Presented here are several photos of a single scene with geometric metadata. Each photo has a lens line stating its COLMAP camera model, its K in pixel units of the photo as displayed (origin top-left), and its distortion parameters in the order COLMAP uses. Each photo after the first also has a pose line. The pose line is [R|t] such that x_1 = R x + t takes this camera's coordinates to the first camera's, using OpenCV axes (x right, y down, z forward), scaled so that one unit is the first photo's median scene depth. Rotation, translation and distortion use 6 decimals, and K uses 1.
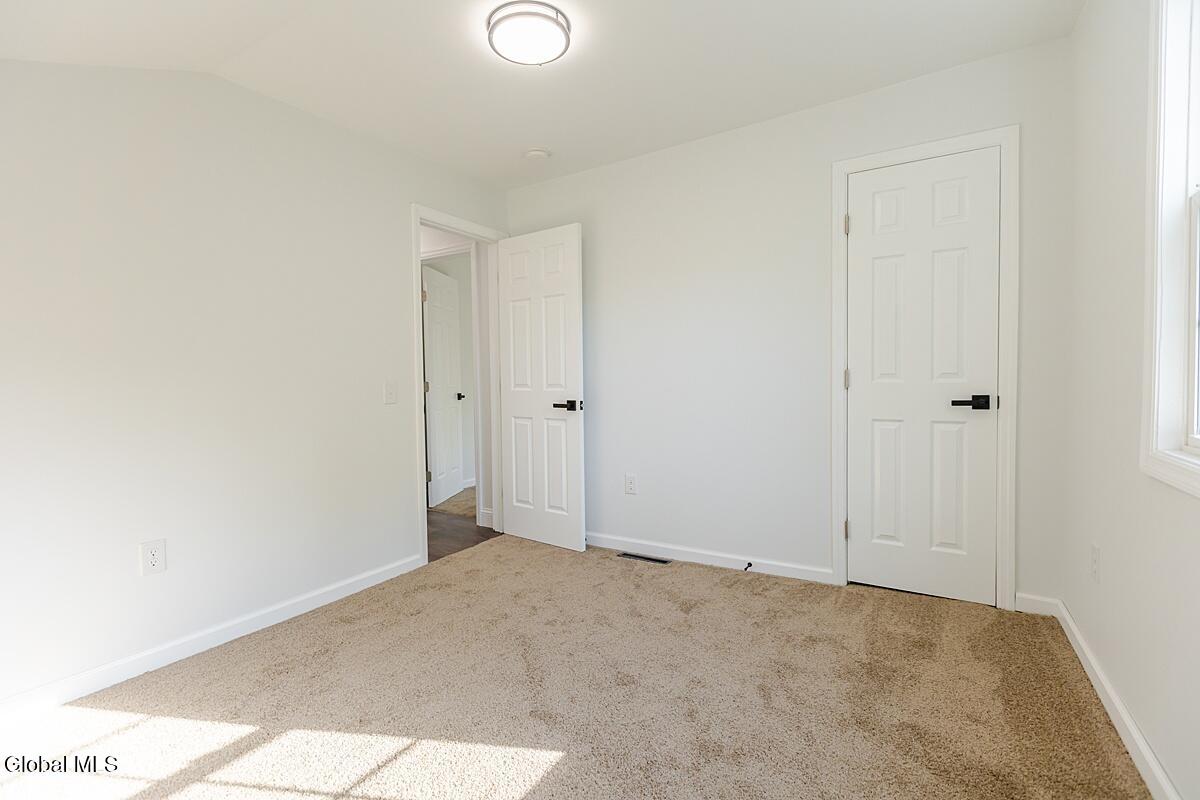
lens RADIAL K [[498.4, 0, 578.5], [0, 498.4, 392.9], [0, 0, 1]] dist [0.000765, 0.000000]
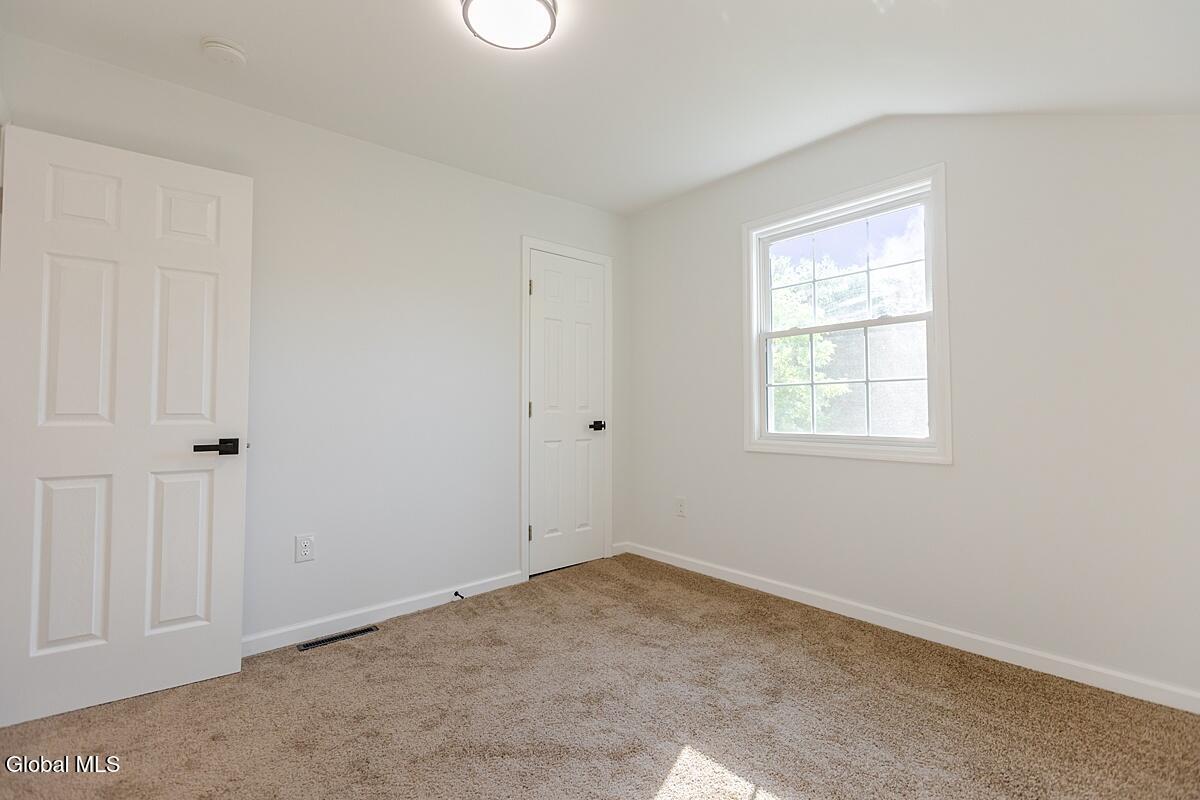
lens RADIAL K [[535.6, 0, 567.2], [0, 535.6, 398.0], [0, 0, 1]] dist [0.001214, -0.000134]
pose [[0.343590, 0.038926, 0.938313, -0.706554], [0.028581, 0.998244, -0.051878, 0.015389], [-0.938685, 0.044643, 0.341874, 0.469972]]
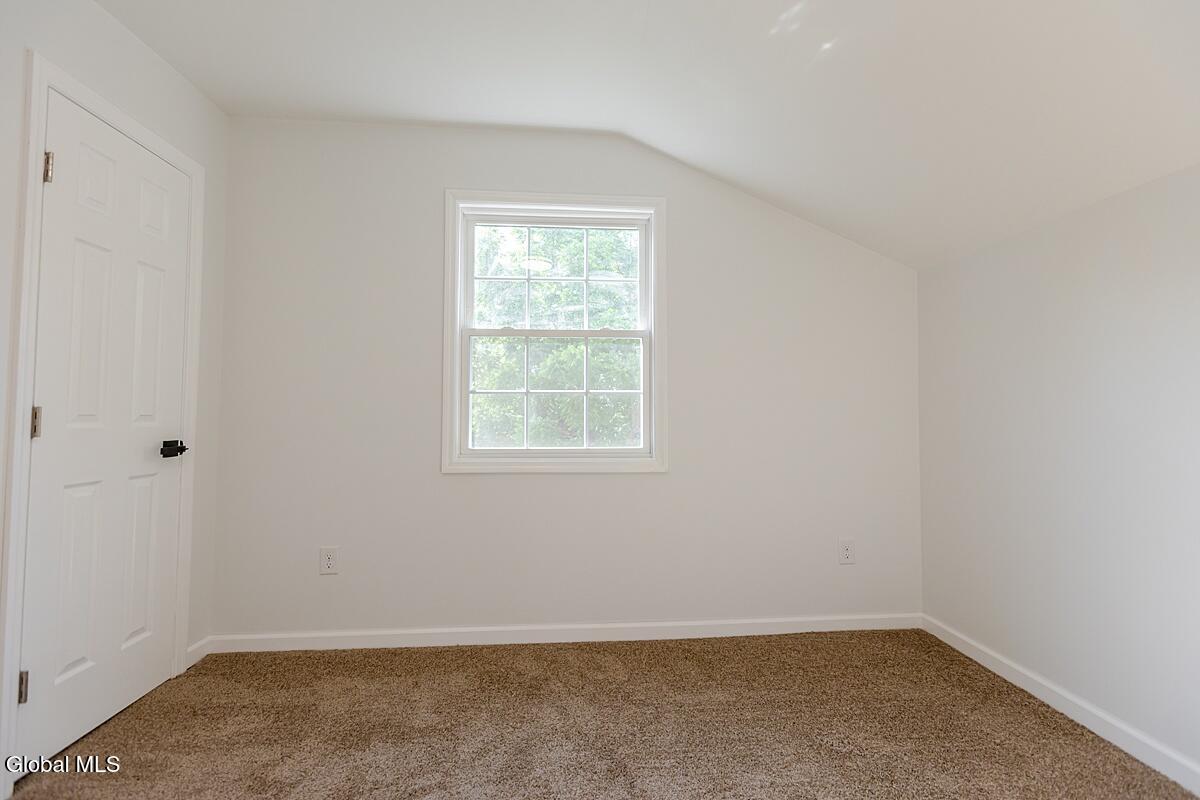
lens RADIAL K [[550.4, 0, 592.7], [0, 550.4, 397.0], [0, 0, 1]] dist [0.002110, -0.000433]
pose [[-0.590372, 0.047441, 0.805736, -0.385996], [0.038375, 0.998792, -0.030690, -0.013148], [-0.806218, 0.012802, -0.591480, 0.880227]]
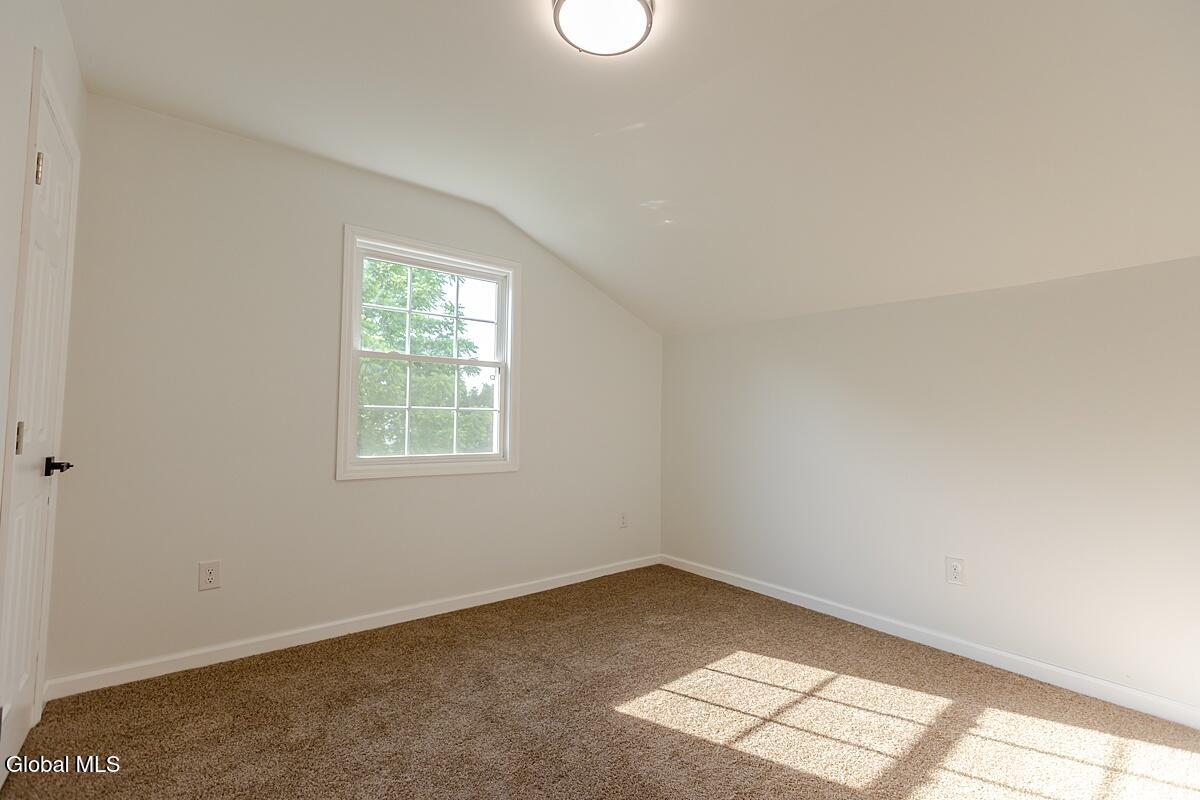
lens RADIAL K [[582.5, 0, 600.4], [0, 582.5, 393.0], [0, 0, 1]] dist [0.000457, -0.000799]
pose [[-0.949520, 0.031213, 0.312151, -0.284099], [0.024324, 0.999368, -0.025941, -0.047774], [-0.312763, -0.017038, -0.949678, 1.452102]]
